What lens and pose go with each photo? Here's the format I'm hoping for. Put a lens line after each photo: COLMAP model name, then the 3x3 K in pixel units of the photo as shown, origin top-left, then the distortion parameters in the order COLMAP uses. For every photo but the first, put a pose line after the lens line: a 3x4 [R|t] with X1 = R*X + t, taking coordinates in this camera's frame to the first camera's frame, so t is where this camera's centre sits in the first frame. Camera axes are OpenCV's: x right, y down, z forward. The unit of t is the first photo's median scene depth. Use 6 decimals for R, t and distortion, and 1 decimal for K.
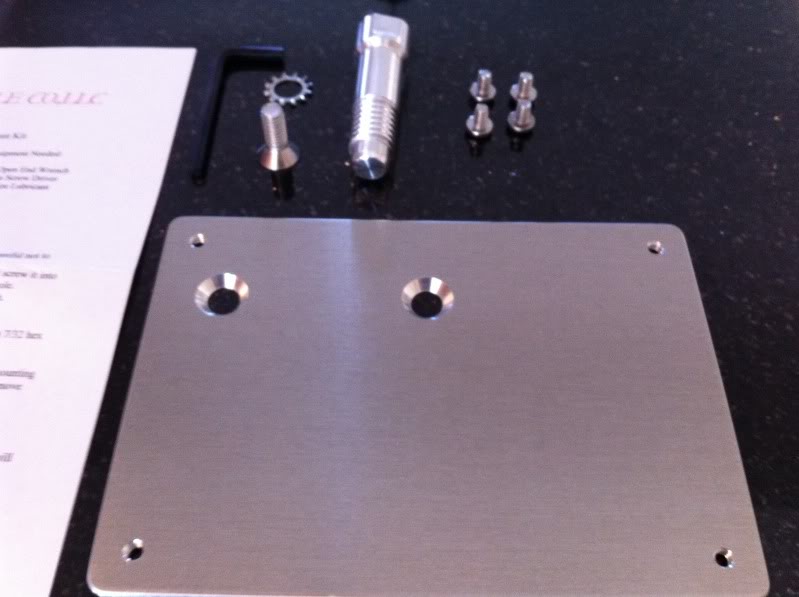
lens RADIAL K [[755.1, 0, 399.5], [0, 755.1, 298.5], [0, 0, 1]] dist [-0.003757, -0.186406]
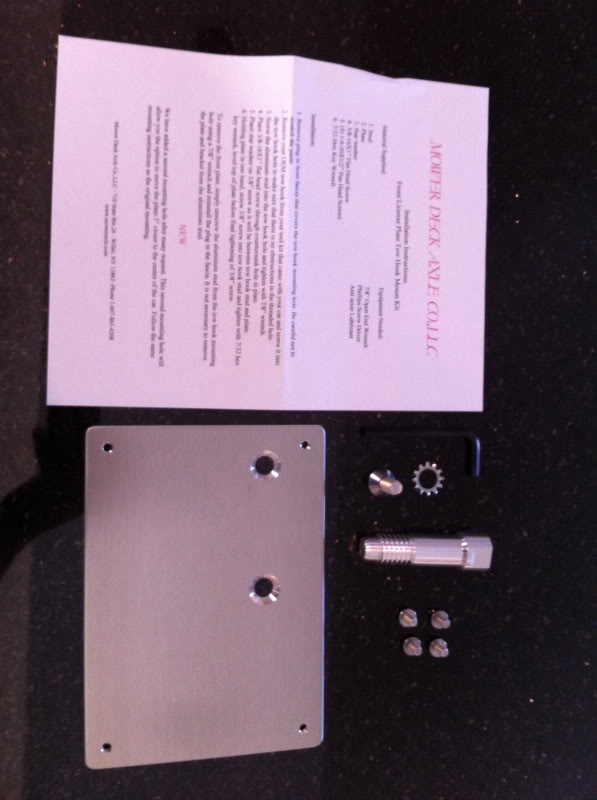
lens RADIAL K [[756.0, 0, 298.5], [0, 756.0, 400.0], [0, 0, 1]] dist [-0.003757, -0.186406]
pose [[-0.000227, 0.999773, -0.021296, -0.300550], [-0.937944, 0.007172, 0.346713, -0.570607], [0.346787, 0.020053, 0.937730, -0.487440]]
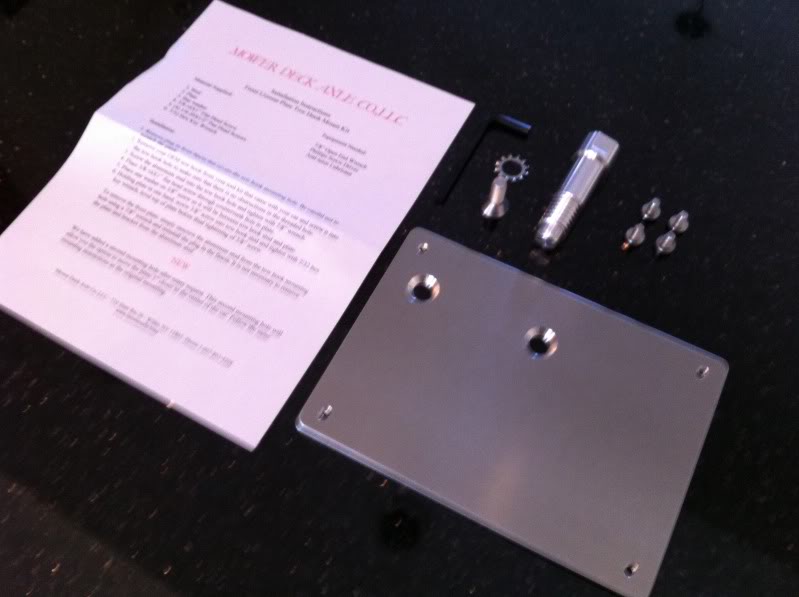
lens RADIAL K [[755.1, 0, 399.5], [0, 755.1, 298.5], [0, 0, 1]] dist [-0.003757, -0.186406]
pose [[0.888814, 0.397780, -0.227555, 0.085779], [-0.366996, 0.915219, 0.166400, -0.206152], [0.274453, -0.064387, 0.959443, -0.507978]]
